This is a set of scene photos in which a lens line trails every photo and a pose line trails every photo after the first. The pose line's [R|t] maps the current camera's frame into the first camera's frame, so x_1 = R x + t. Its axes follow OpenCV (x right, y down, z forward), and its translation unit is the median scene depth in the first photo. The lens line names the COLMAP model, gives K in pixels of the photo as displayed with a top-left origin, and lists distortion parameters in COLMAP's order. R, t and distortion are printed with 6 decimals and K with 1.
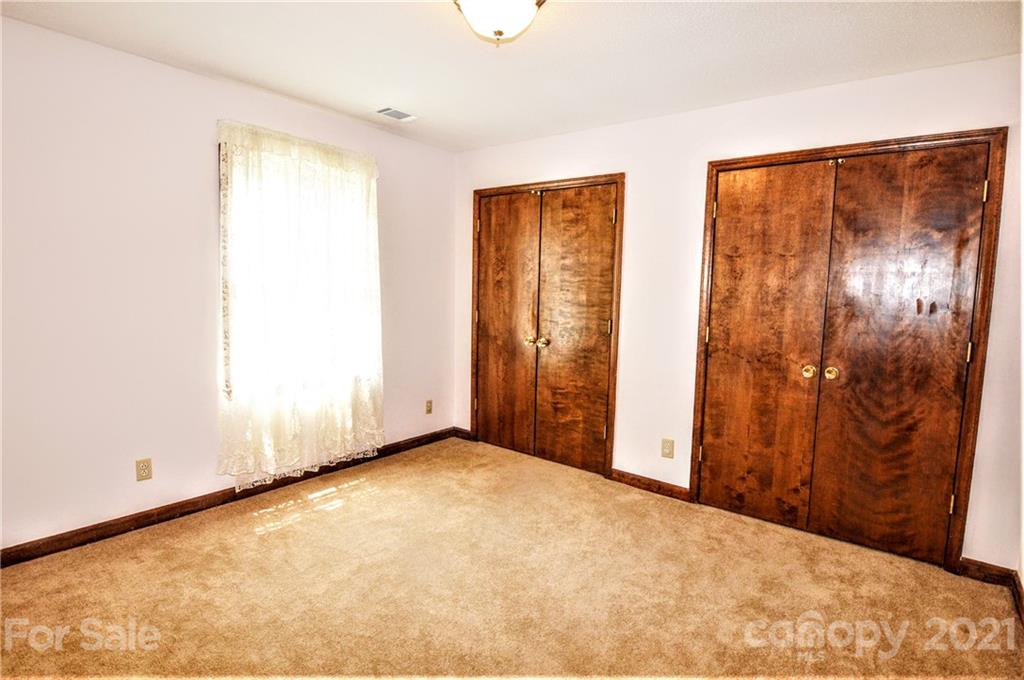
lens RADIAL K [[496.8, 0, 515.4], [0, 496.8, 342.8], [0, 0, 1]] dist [-0.004607, -0.014357]
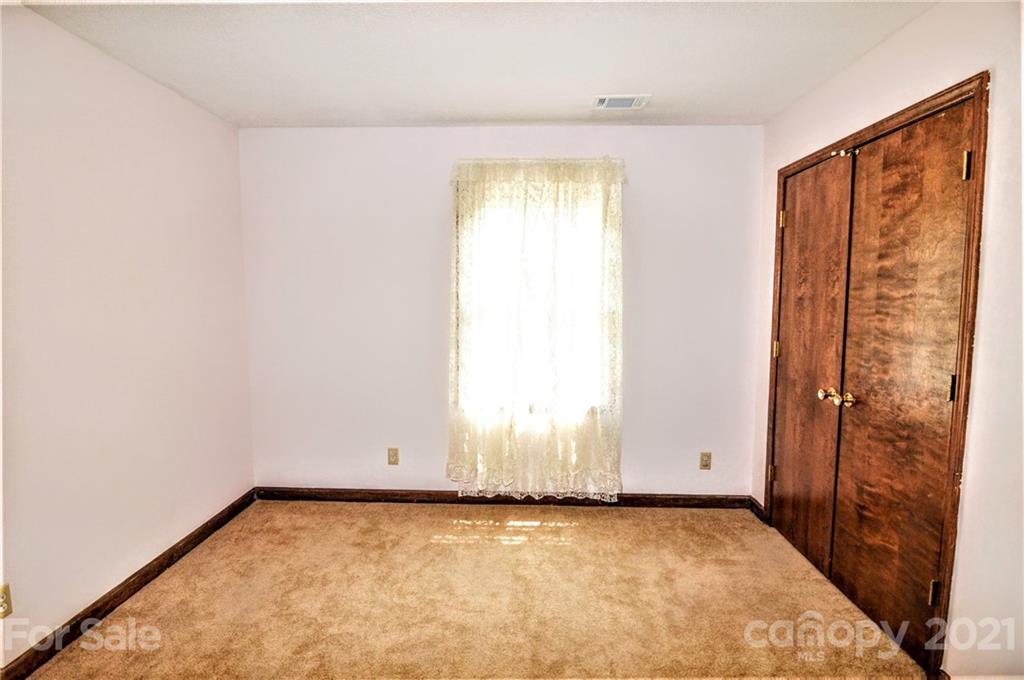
lens RADIAL K [[496.8, 0, 515.4], [0, 496.8, 342.8], [0, 0, 1]] dist [-0.004607, -0.014357]
pose [[0.599919, 0.052893, -0.798310, 0.301589], [-0.075490, 0.997103, 0.009334, -0.046732], [0.796491, 0.054665, 0.602174, 0.335267]]
